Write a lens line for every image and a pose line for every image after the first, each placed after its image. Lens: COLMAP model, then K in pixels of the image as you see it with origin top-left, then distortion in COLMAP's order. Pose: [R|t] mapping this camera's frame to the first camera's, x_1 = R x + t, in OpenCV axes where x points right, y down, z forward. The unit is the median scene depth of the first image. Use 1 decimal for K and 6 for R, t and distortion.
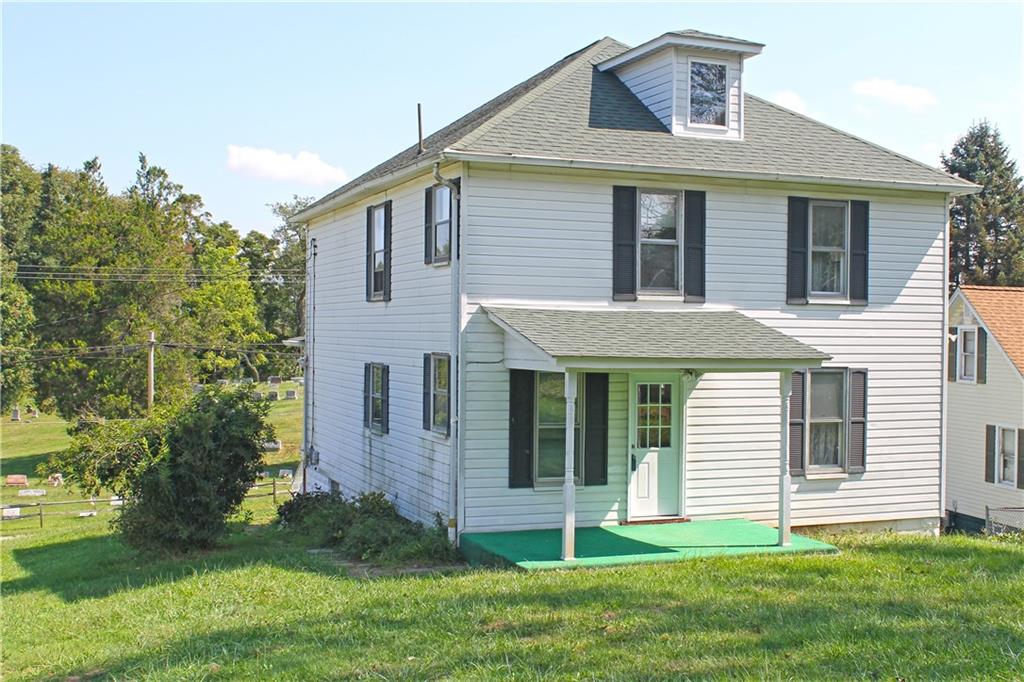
lens RADIAL K [[1245.3, 0, 512.0], [0, 1245.3, 341.0], [0, 0, 1]] dist [-0.135640, 0.024781]
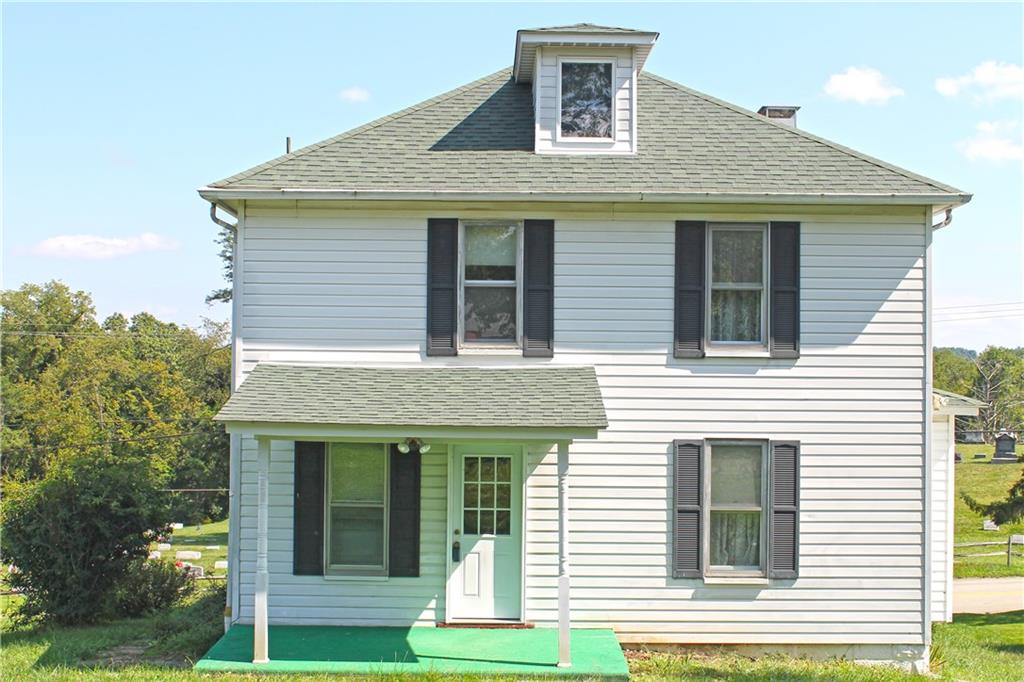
lens RADIAL K [[1377.7, 0, 512.0], [0, 1377.7, 341.0], [0, 0, 1]] dist [-0.091468, 0.005227]
pose [[0.933835, -0.015041, -0.357387, 0.451011], [-0.002708, 0.998790, -0.049111, 0.002852], [0.357694, 0.046829, 0.932664, 0.152482]]
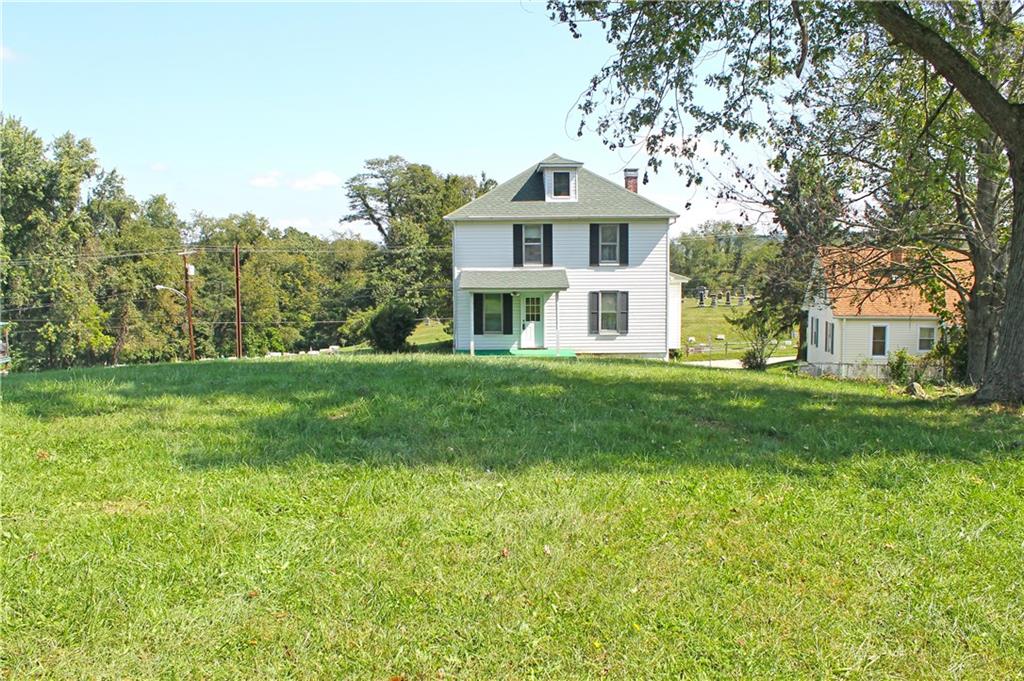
lens RADIAL K [[867.3, 0, 512.0], [0, 867.3, 340.5], [0, 0, 1]] dist [-0.170825, -0.000202]
pose [[0.935204, 0.010939, -0.353939, 0.725786], [0.015266, 0.997348, 0.071161, -0.006247], [0.353779, -0.071953, 0.932557, -0.751930]]
